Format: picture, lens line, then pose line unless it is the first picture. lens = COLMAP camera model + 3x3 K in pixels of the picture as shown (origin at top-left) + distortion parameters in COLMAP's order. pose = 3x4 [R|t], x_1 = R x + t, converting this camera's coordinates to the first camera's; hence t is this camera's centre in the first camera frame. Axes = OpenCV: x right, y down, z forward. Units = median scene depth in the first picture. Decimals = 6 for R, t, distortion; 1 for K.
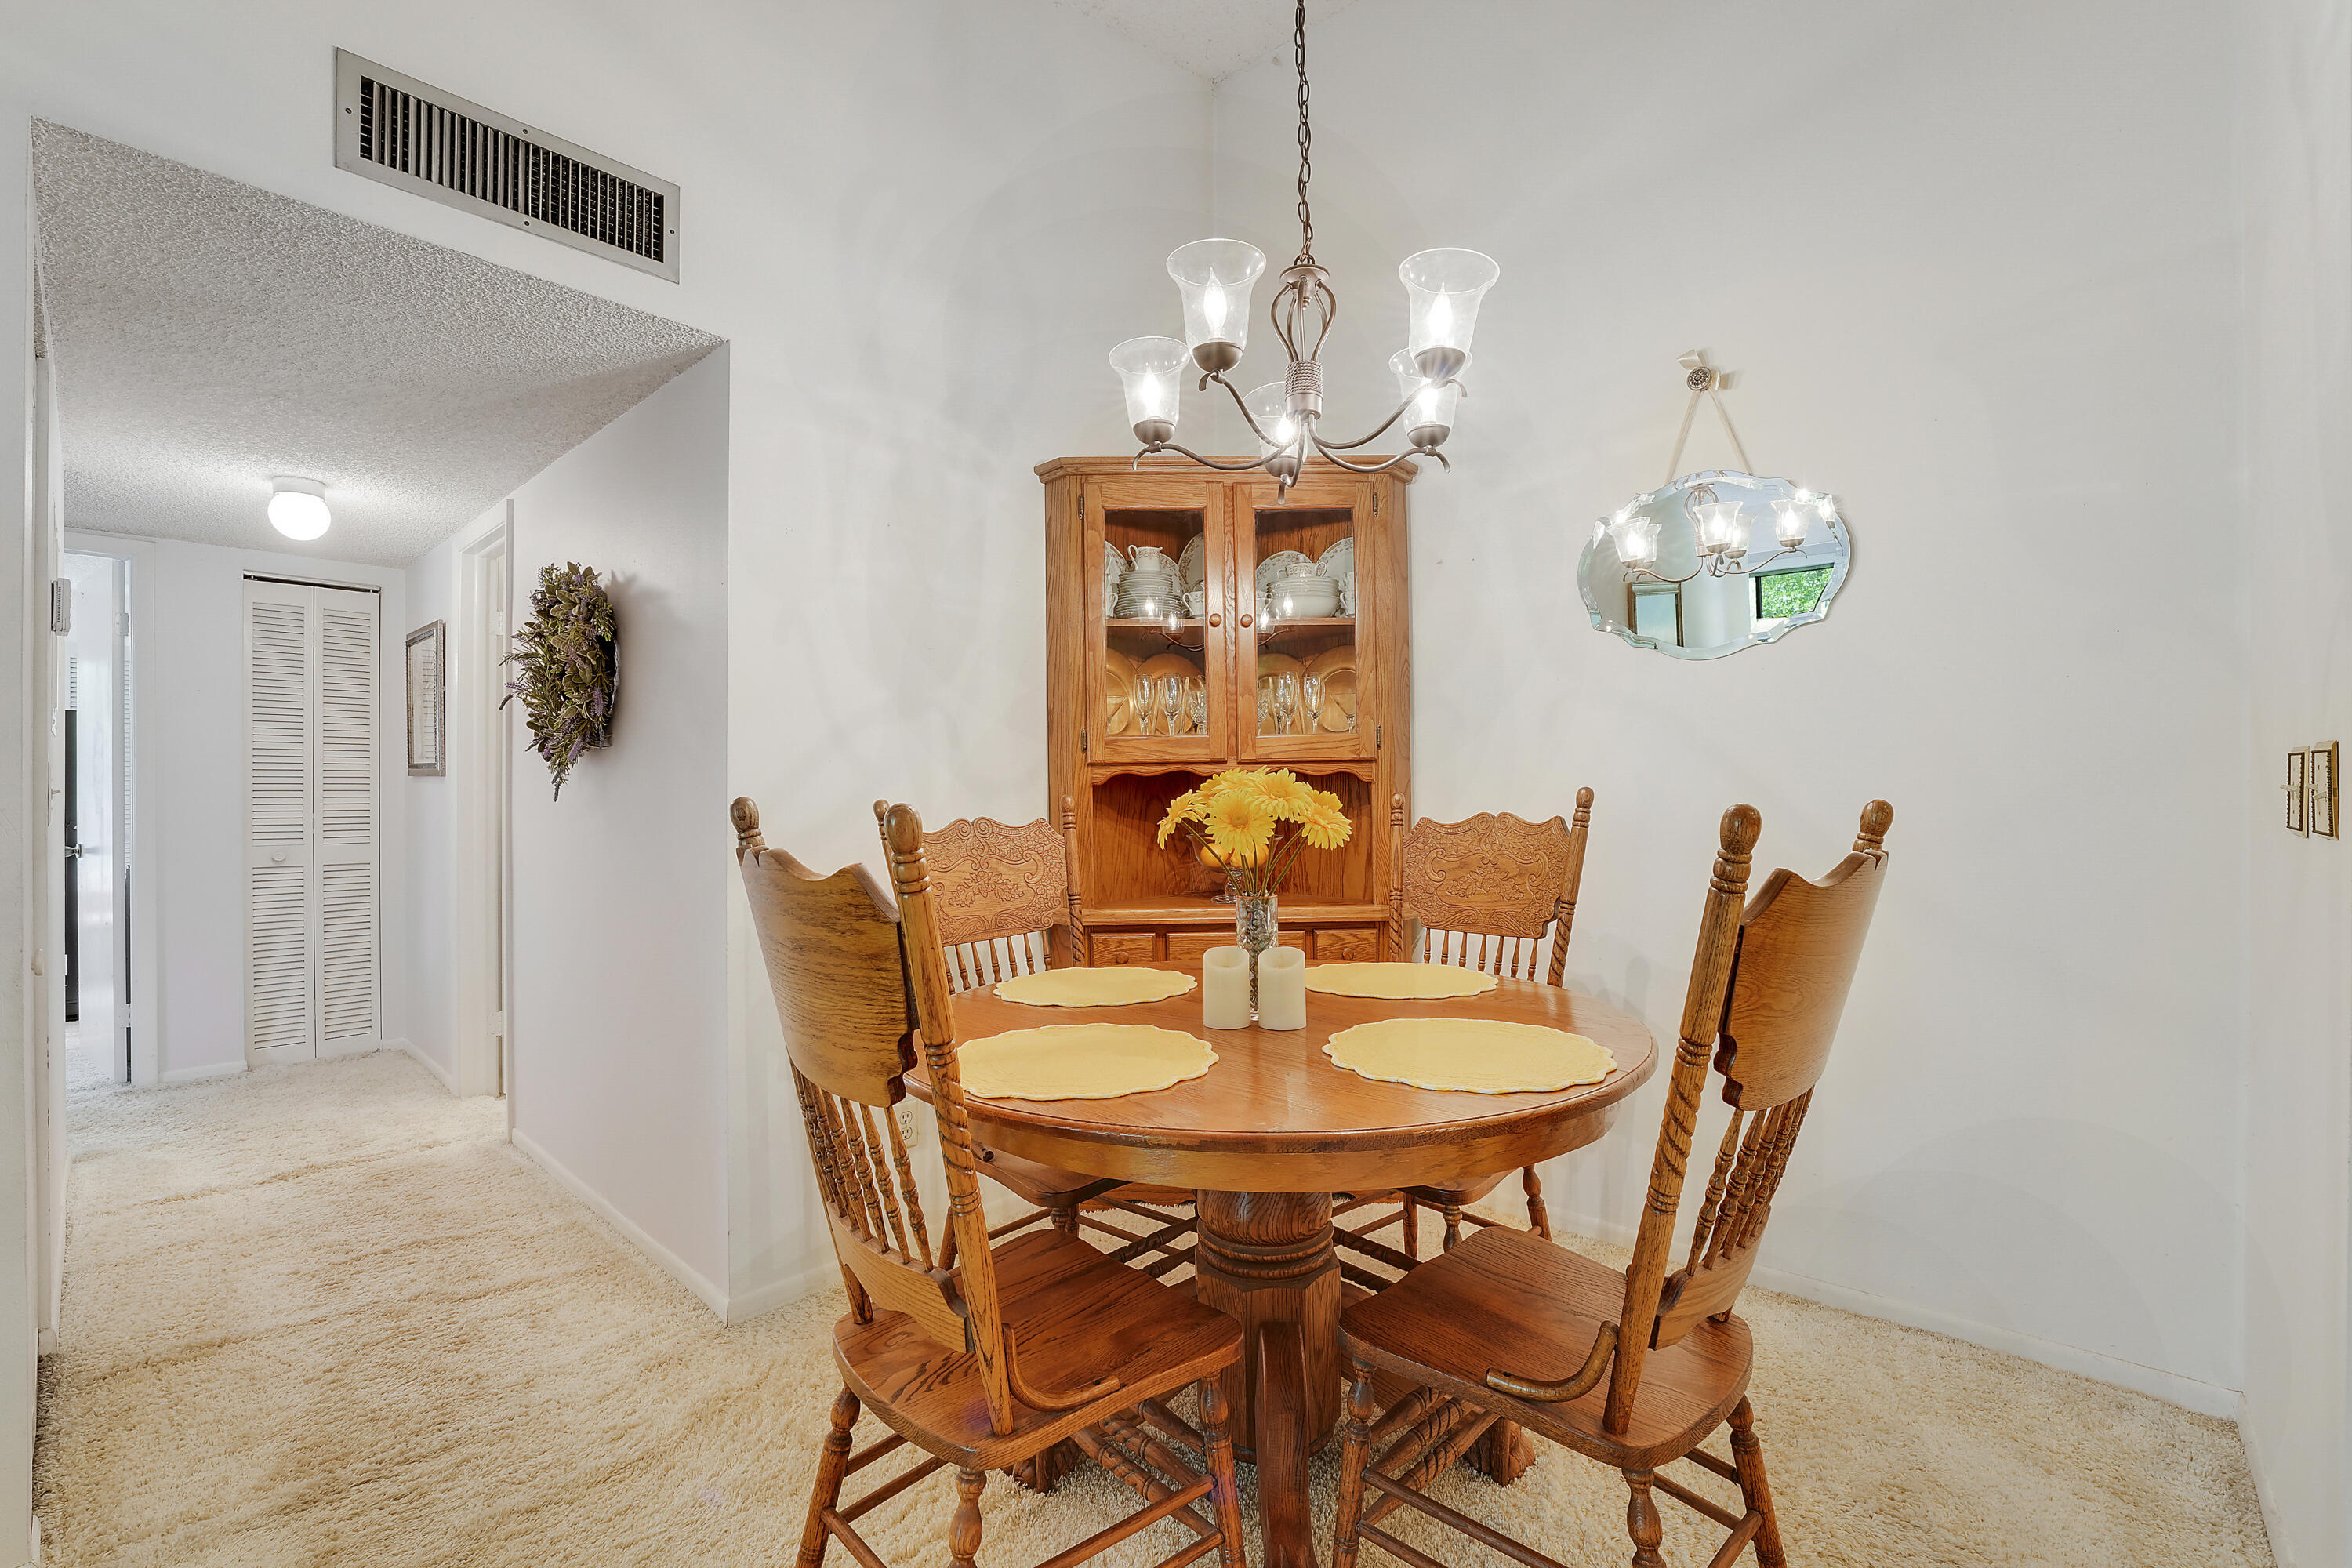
lens RADIAL K [[1012.0, 0, 1175.2], [0, 1012.0, 793.3], [0, 0, 1]] dist [-0.016870, -0.000144]
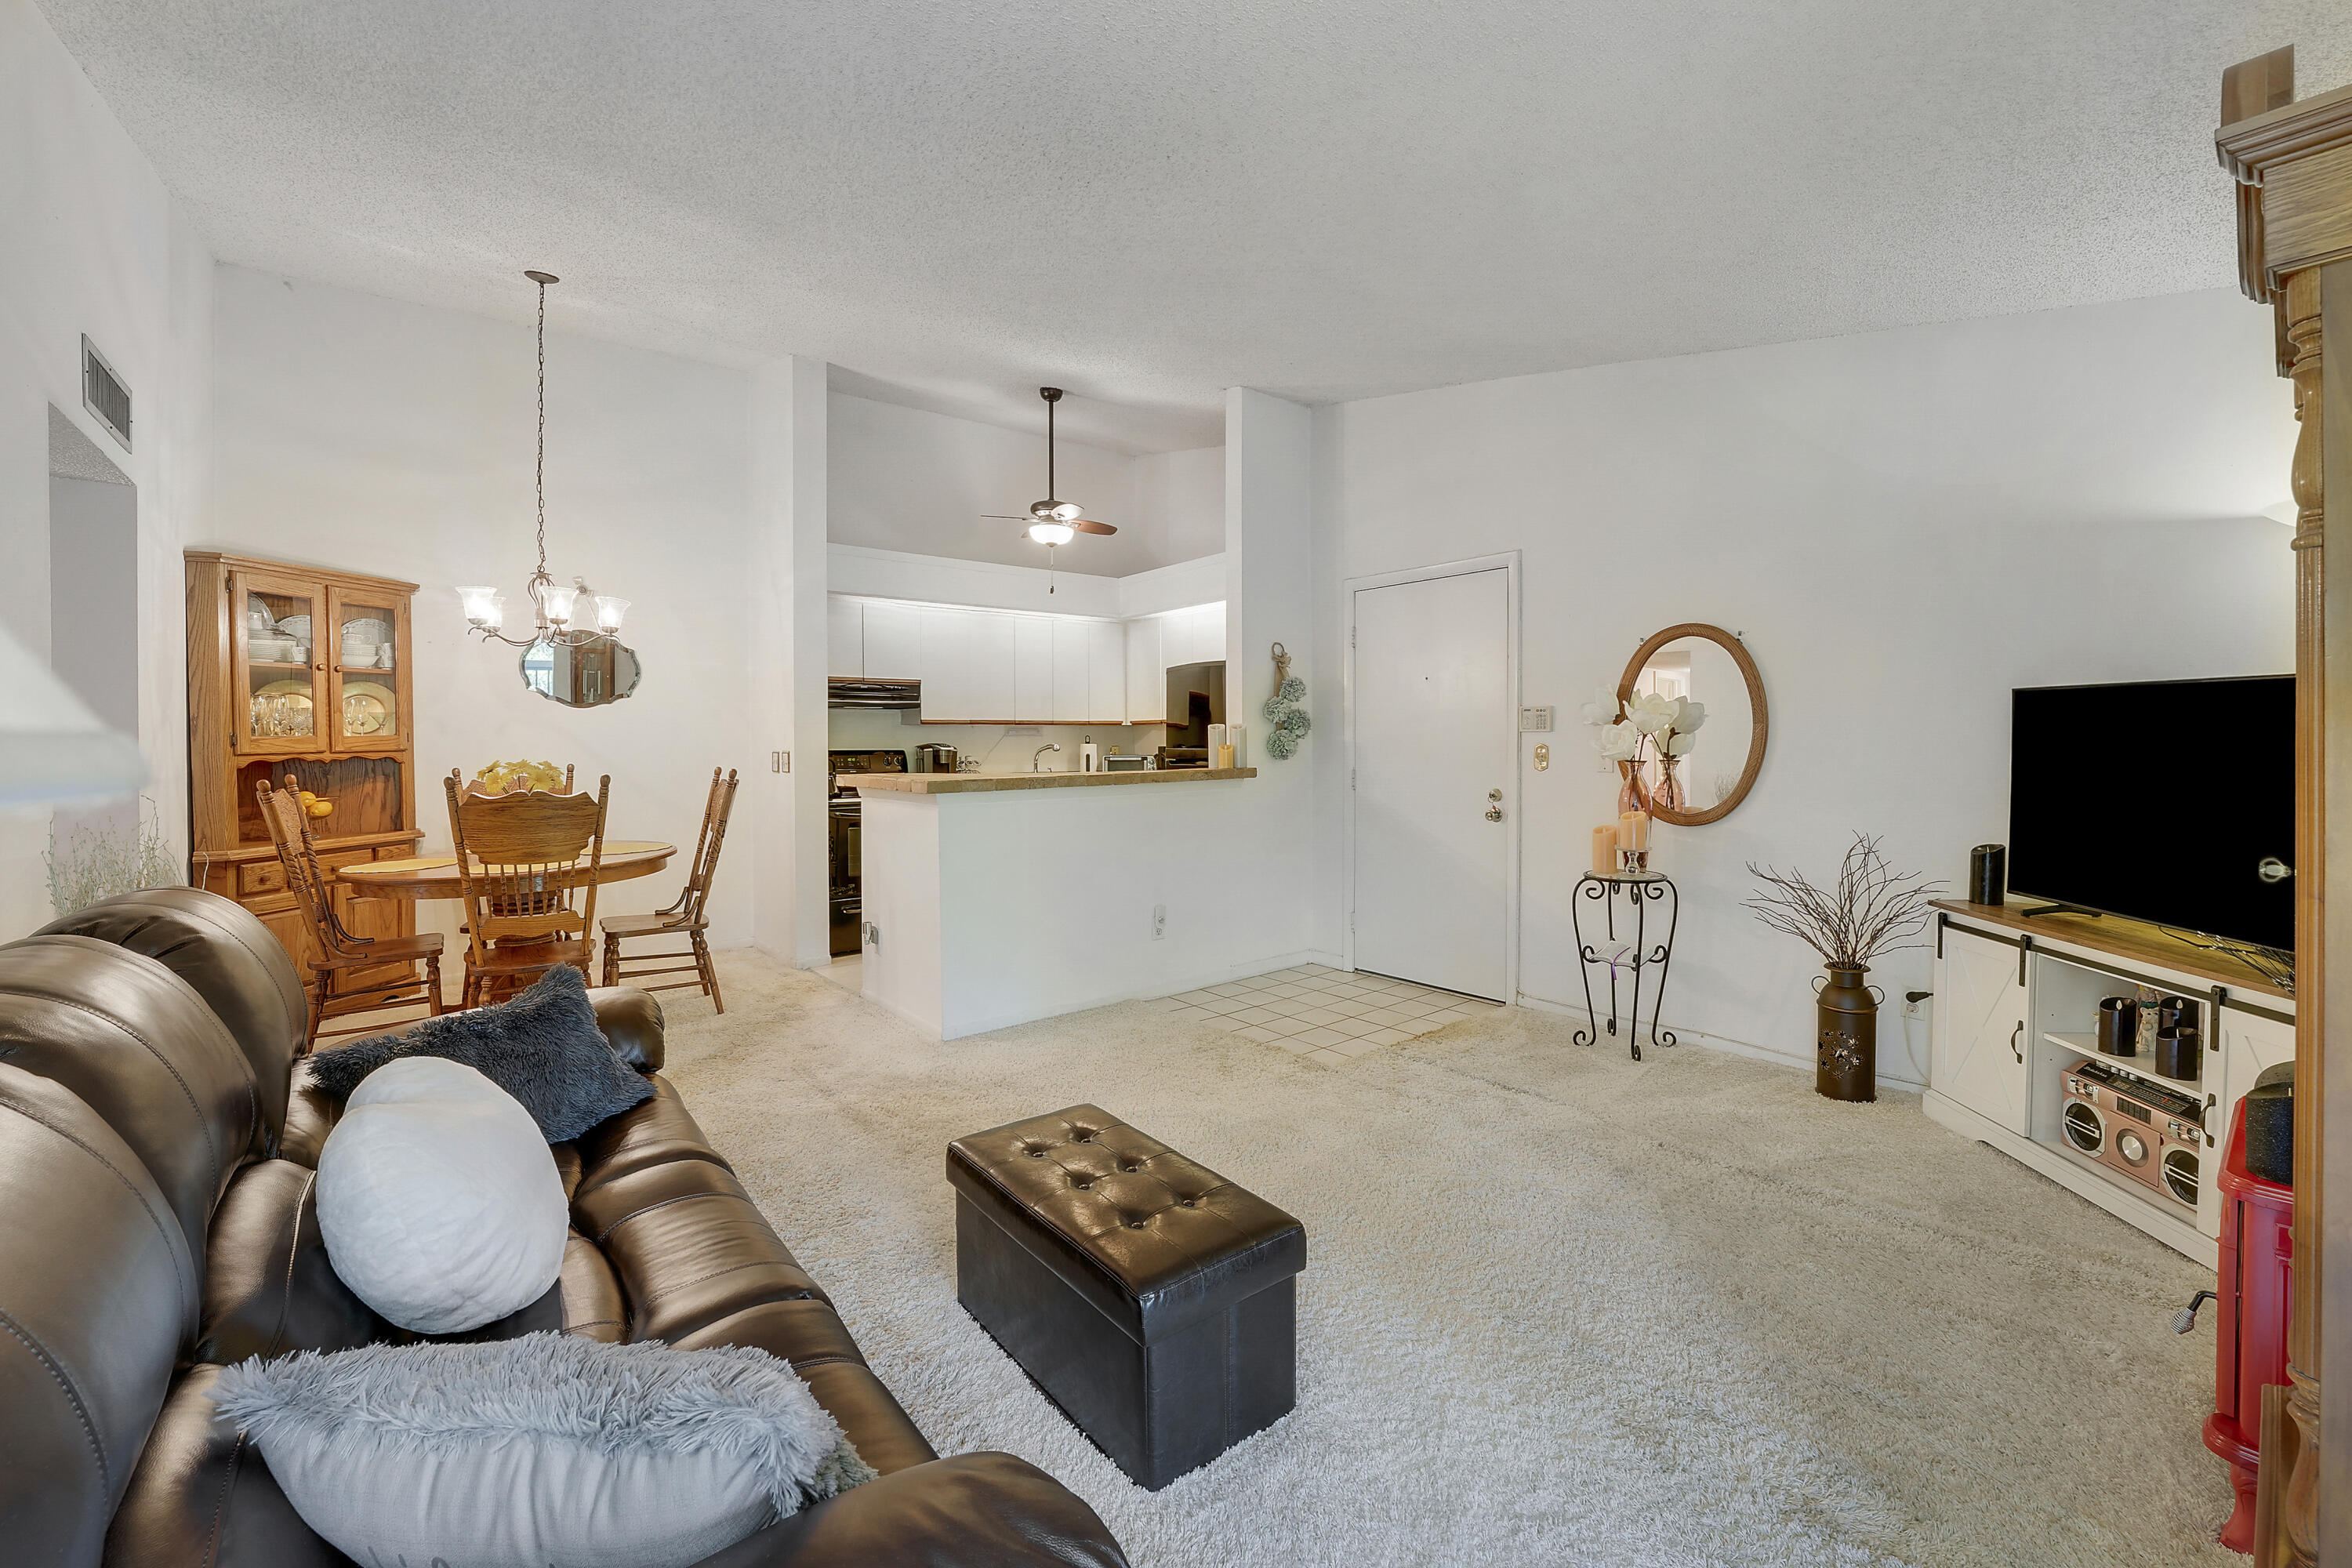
lens RADIAL K [[970.8, 0, 1167.4], [0, 970.8, 754.7], [0, 0, 1]] dist [-0.013733, -0.000093]
pose [[0.157442, -0.012435, 0.987450, -1.647378], [0.014070, 0.999847, 0.010348, -0.030491], [-0.987428, 0.012265, 0.157593, -0.782671]]
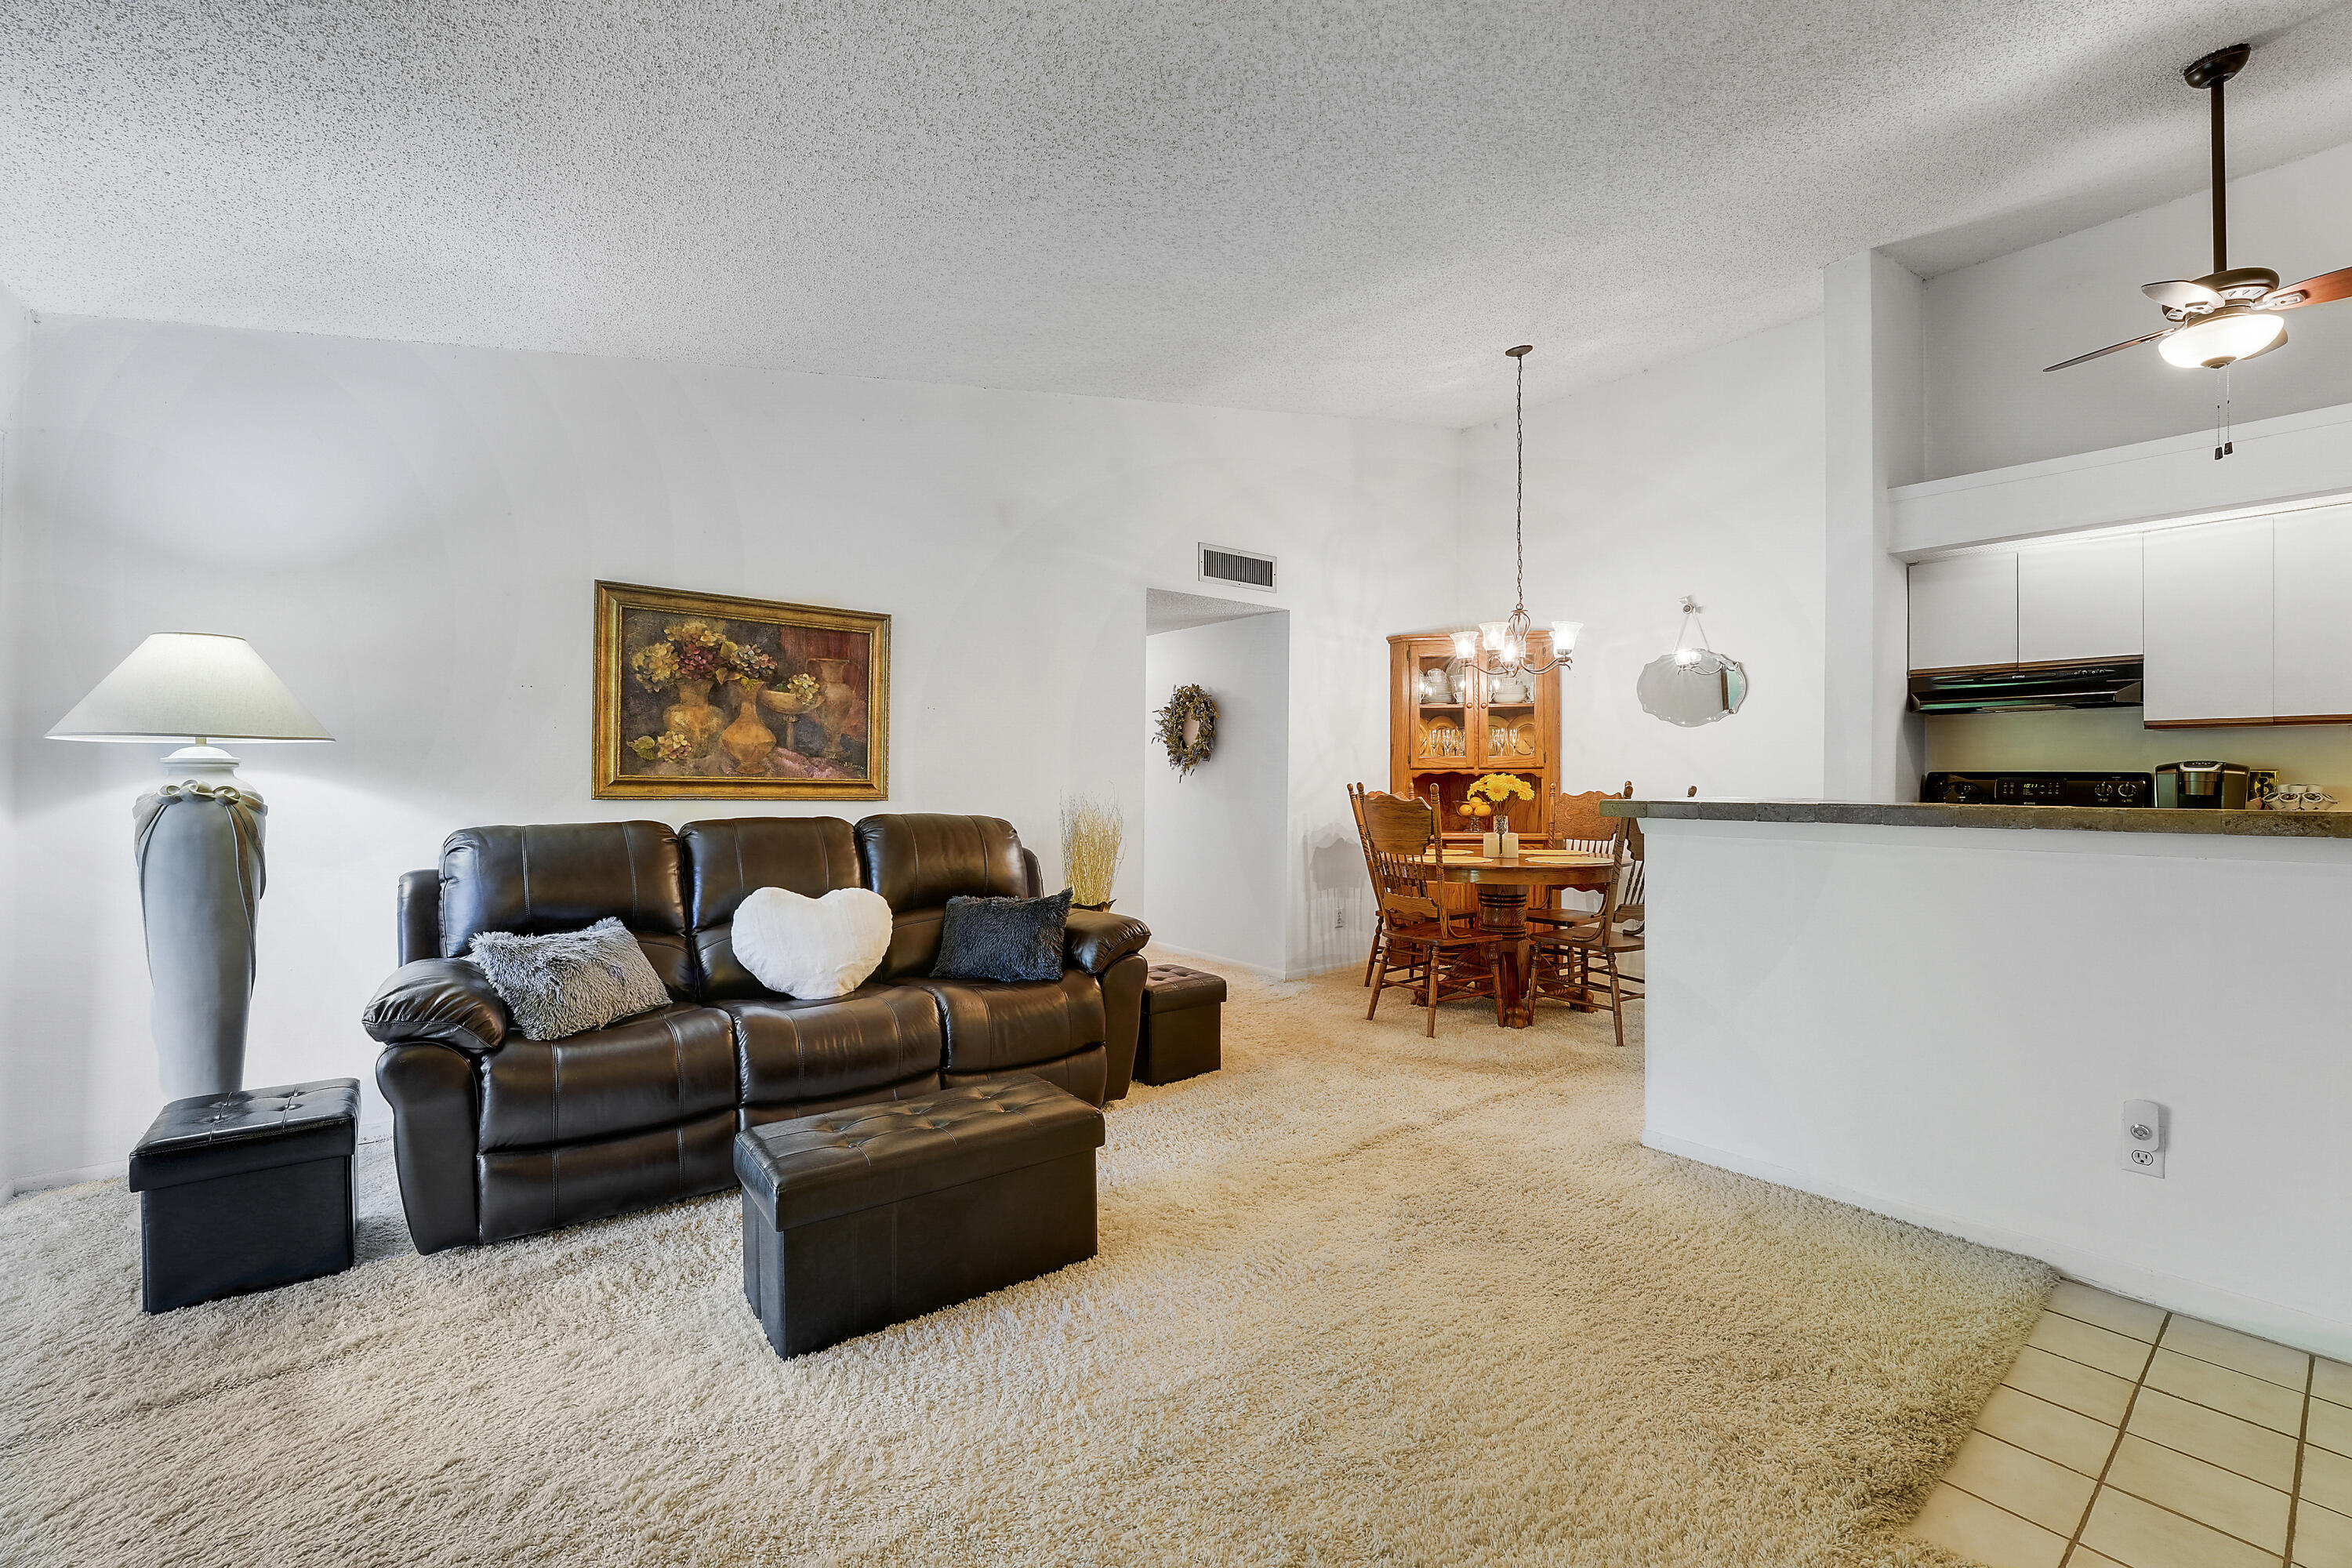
lens RADIAL K [[977.5, 0, 1190.4], [0, 977.5, 782.8], [0, 0, 1]] dist [-0.013170, 0.000155]
pose [[0.988198, 0.006404, -0.153045, -0.305584], [-0.006740, 0.999976, -0.001677, 0.011066], [0.153031, 0.002688, 0.988218, -1.573064]]
